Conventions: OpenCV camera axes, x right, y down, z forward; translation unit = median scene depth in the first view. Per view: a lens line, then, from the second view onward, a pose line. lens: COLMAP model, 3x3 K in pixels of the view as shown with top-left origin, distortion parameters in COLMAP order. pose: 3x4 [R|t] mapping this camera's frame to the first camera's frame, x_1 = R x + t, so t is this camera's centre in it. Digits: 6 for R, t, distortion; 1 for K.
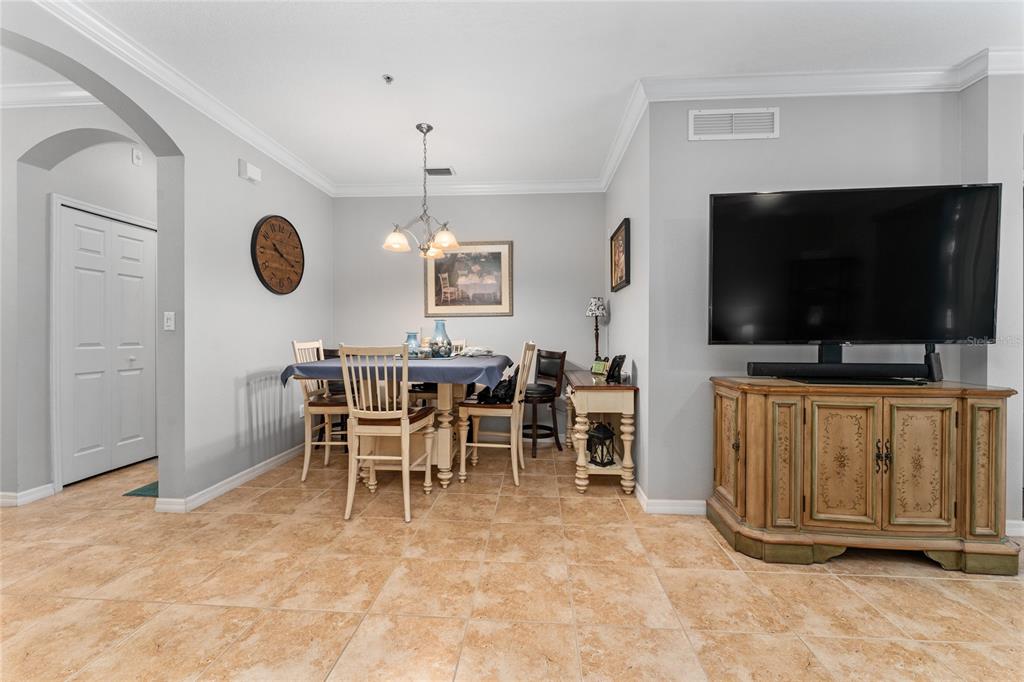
lens RADIAL K [[410.1, 0, 506.5], [0, 410.1, 337.0], [0, 0, 1]] dist [-0.002461, -0.000848]
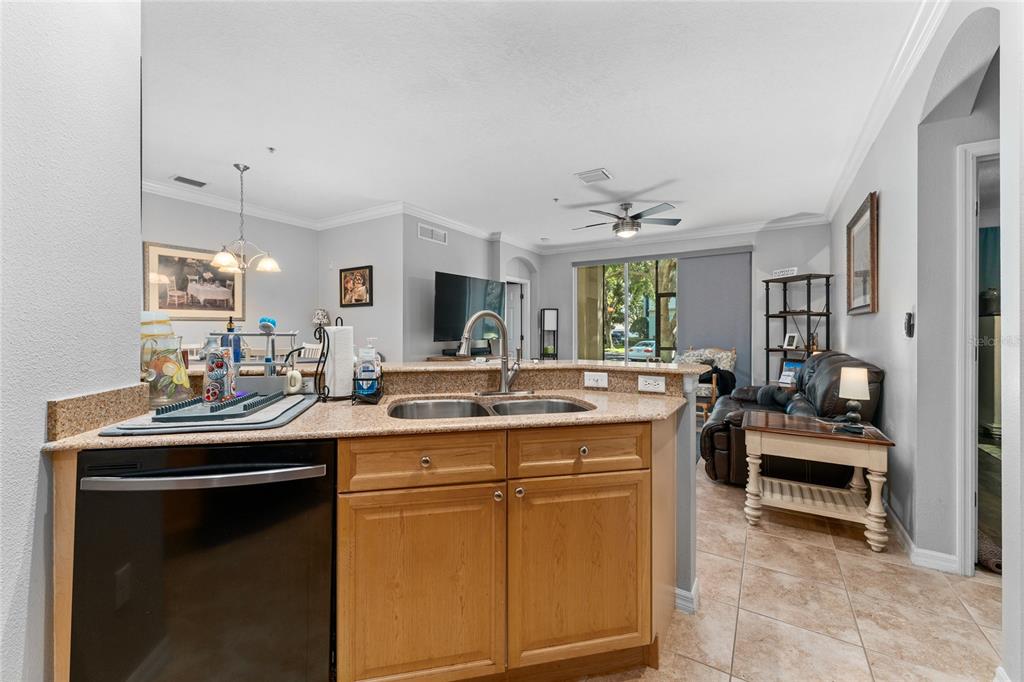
lens RADIAL K [[410.1, 0, 513.1], [0, 410.1, 331.2], [0, 0, 1]] dist [-0.002461, -0.000848]
pose [[0.466102, -0.001017, 0.884730, -1.110132], [0.007171, 0.999971, -0.002628, -0.025440], [-0.884702, 0.007569, 0.466096, -0.324227]]
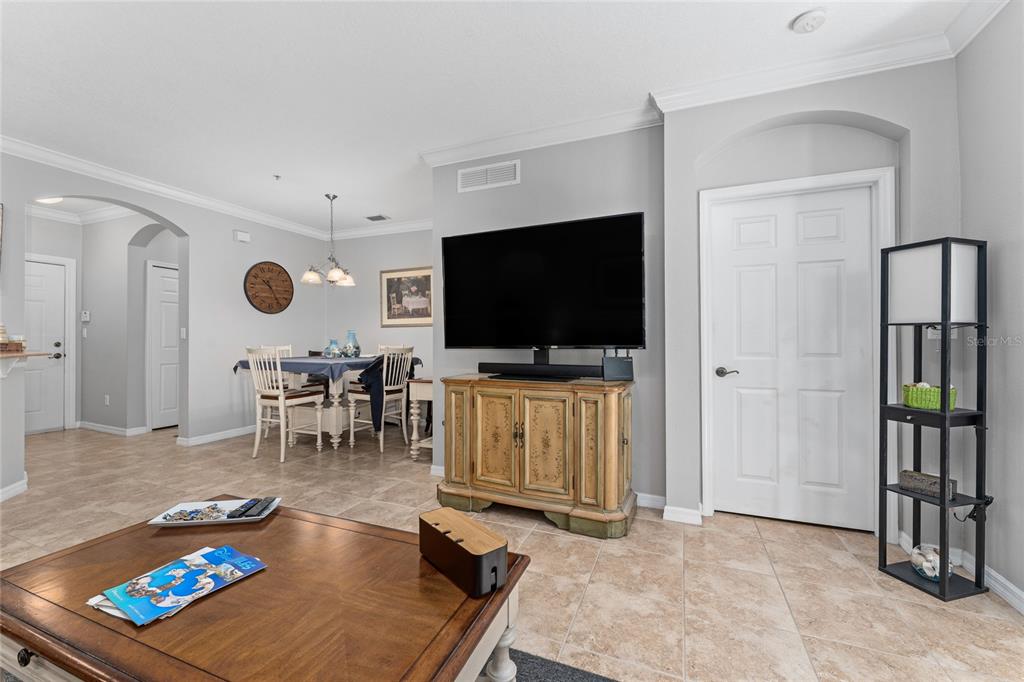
lens RADIAL K [[410.1, 0, 507.8], [0, 410.1, 339.5], [0, 0, 1]] dist [-0.002461, -0.000848]
pose [[0.949069, -0.001680, -0.315065, 1.042947], [-0.001077, 0.999963, -0.008576, 0.000285], [0.315067, 0.008479, 0.949031, -0.198124]]
